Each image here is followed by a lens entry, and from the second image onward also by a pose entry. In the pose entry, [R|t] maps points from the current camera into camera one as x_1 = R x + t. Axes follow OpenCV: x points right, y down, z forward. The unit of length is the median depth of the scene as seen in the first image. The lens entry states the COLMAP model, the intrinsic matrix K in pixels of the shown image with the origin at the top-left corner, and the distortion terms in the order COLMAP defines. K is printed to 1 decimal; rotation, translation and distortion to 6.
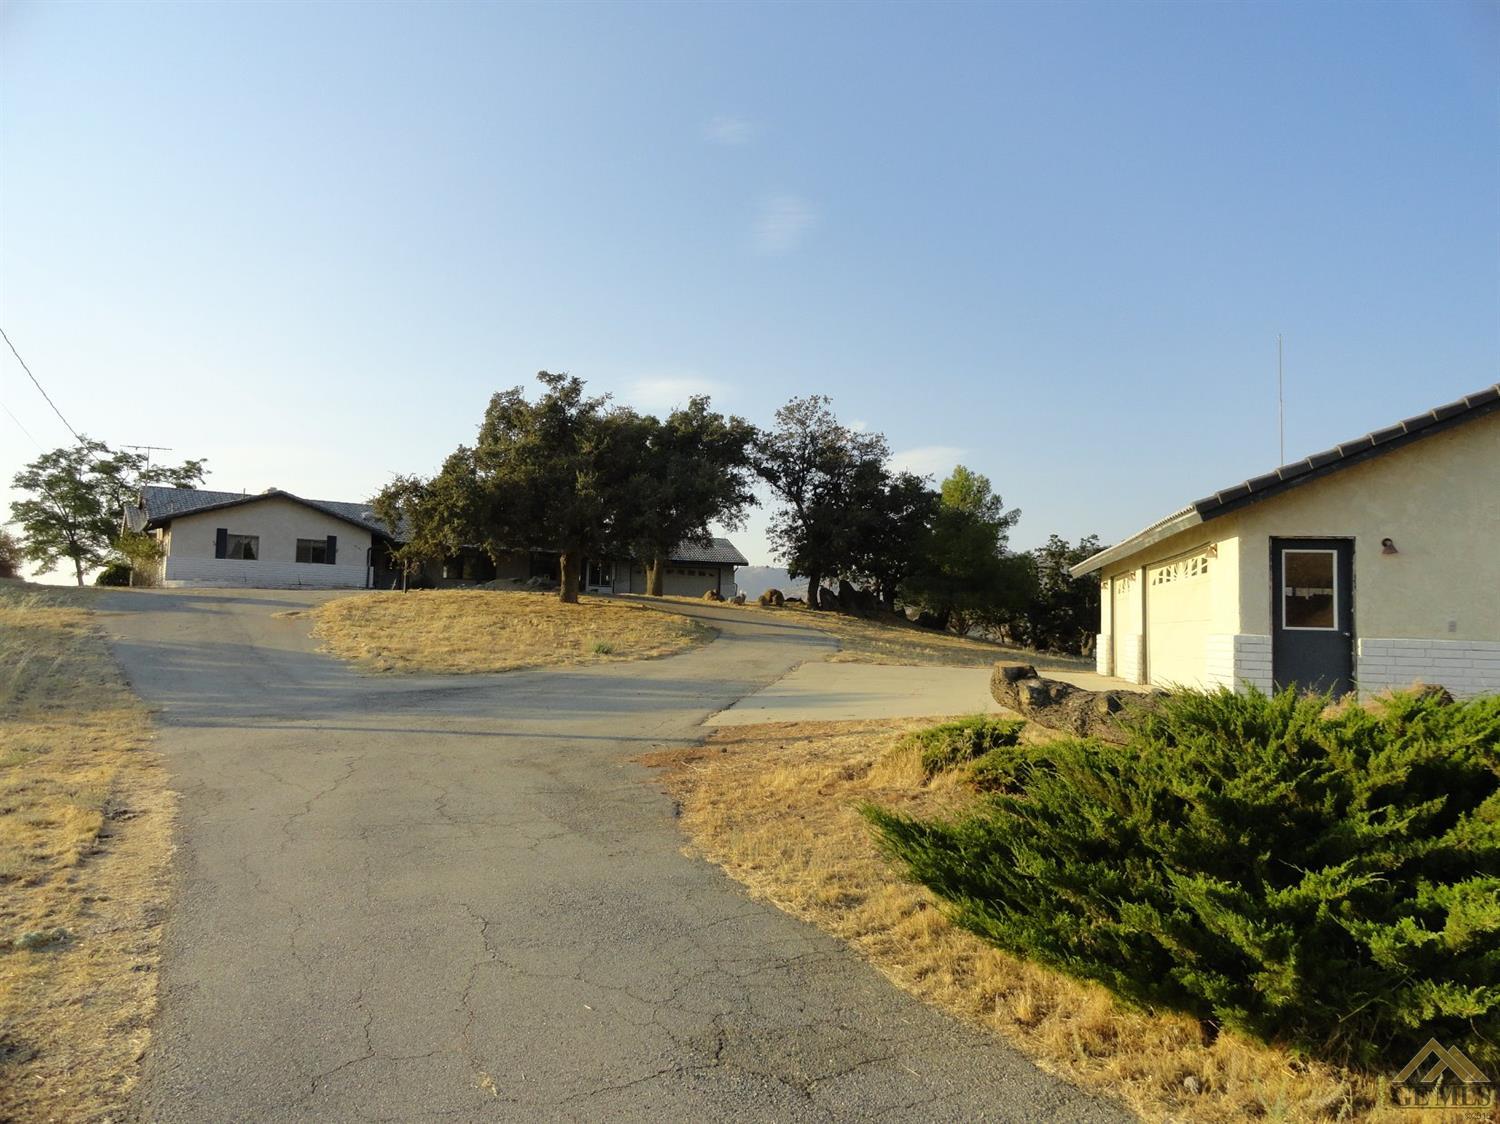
lens RADIAL K [[1034.0, 0, 749.5], [0, 1034.0, 565.8], [0, 0, 1]] dist [0.011548, -0.010350]
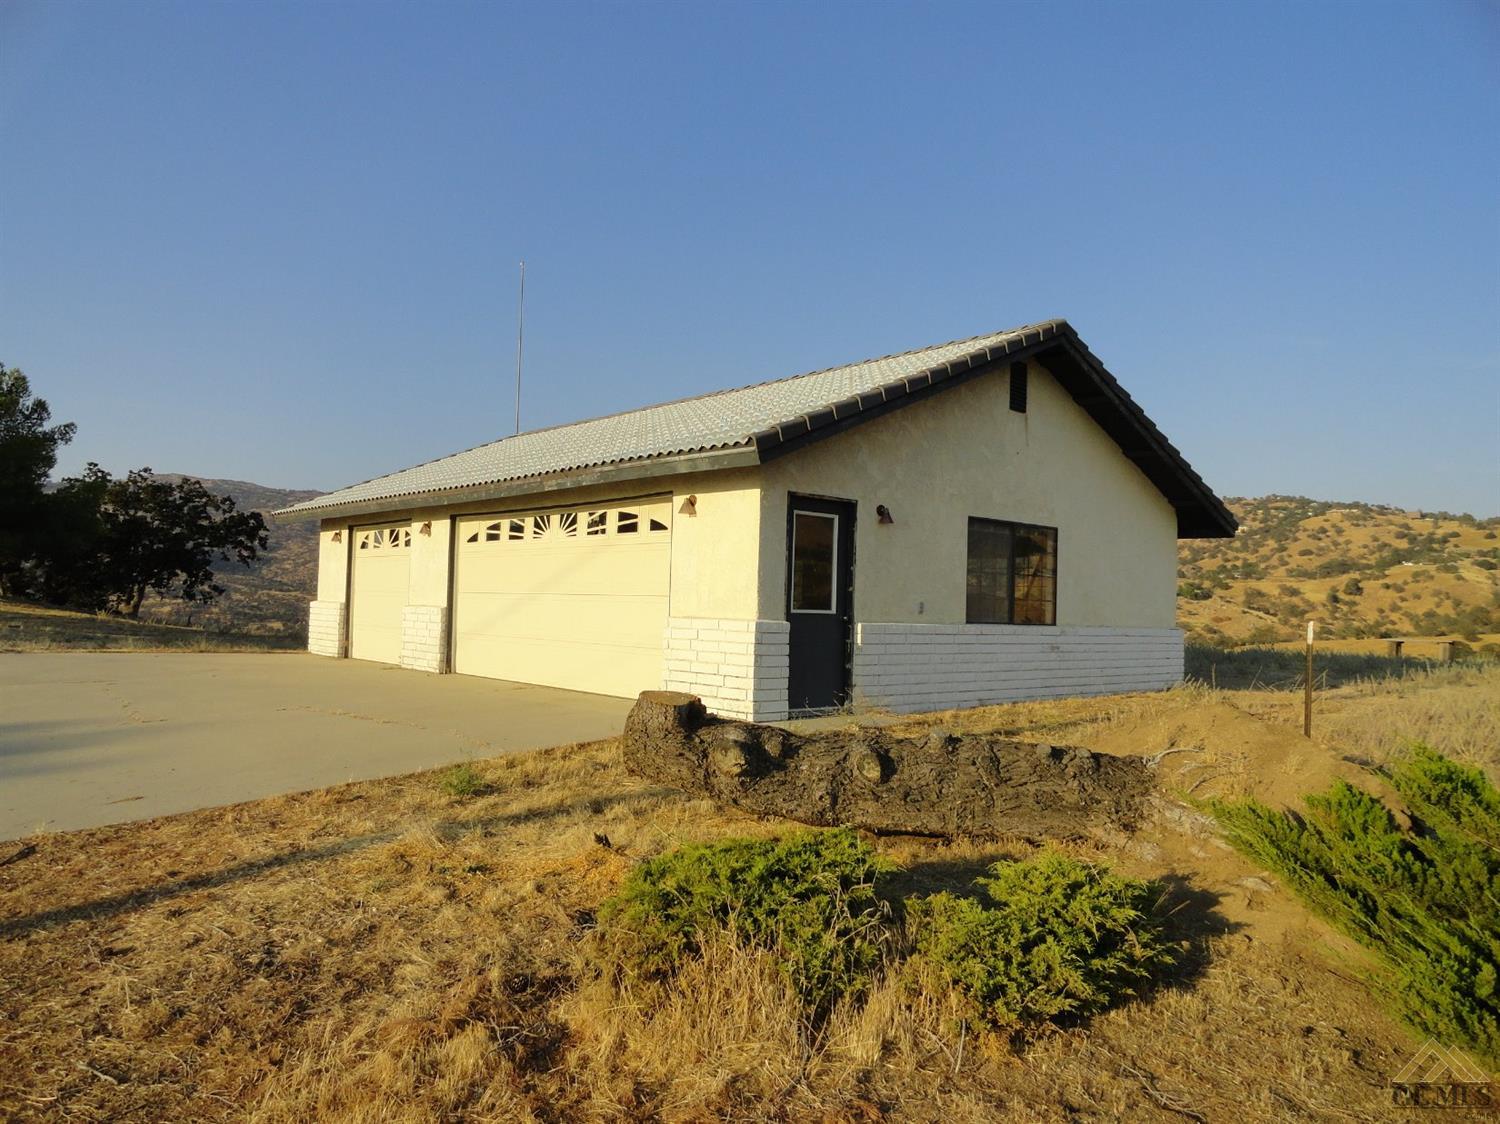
lens RADIAL K [[1034.0, 0, 749.0], [0, 1034.0, 563.7], [0, 0, 1]] dist [0.011548, -0.010350]
pose [[0.610950, 0.025338, 0.791264, -0.119427], [-0.062599, 0.997904, 0.016379, 0.014120], [-0.789190, -0.059539, 0.611256, 0.558203]]
